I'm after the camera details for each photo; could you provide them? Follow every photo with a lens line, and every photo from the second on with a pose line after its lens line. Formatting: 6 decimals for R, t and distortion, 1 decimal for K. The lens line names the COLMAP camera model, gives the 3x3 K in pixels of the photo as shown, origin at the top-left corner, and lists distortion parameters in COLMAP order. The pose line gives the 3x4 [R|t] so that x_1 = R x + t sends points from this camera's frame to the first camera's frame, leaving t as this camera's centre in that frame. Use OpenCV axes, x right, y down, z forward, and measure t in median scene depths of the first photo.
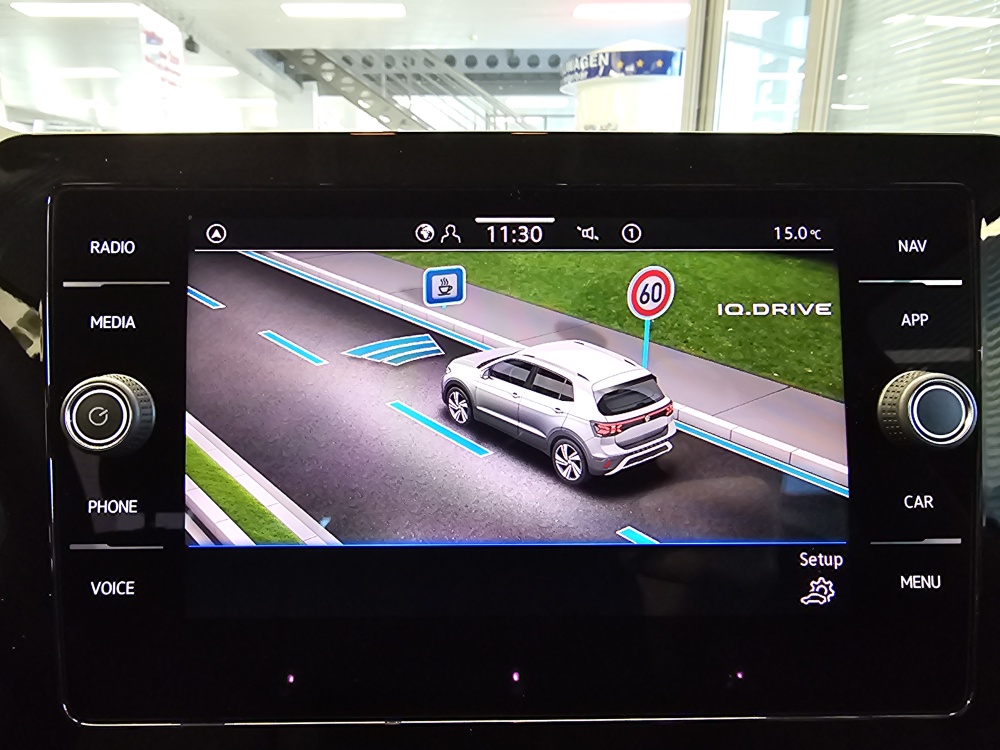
lens RADIAL K [[701.4, 0, 447.0], [0, 701.4, 370.9], [0, 0, 1]] dist [0.000927, -0.000422]
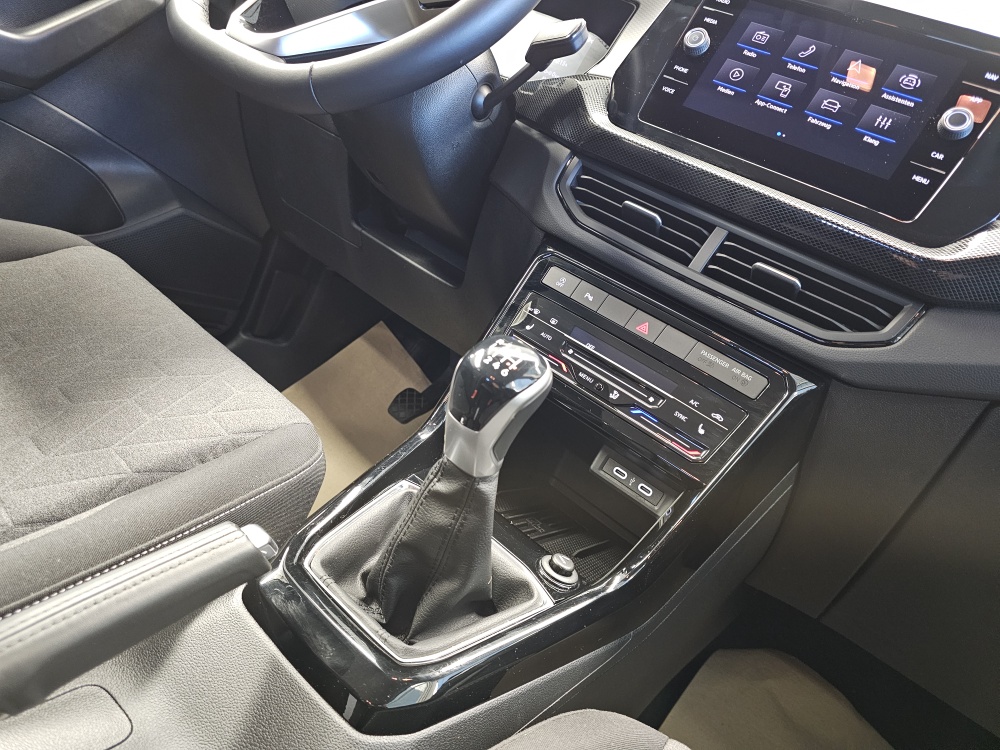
lens RADIAL K [[679.6, 0, 490.1], [0, 679.6, 369.5], [0, 0, 1]] dist [0.046199, -0.051219]
pose [[0.736340, 0.493277, -0.463120, 1.012376], [-0.519113, 0.850868, 0.080908, 1.539428], [0.433964, 0.180836, 0.882595, -1.905190]]
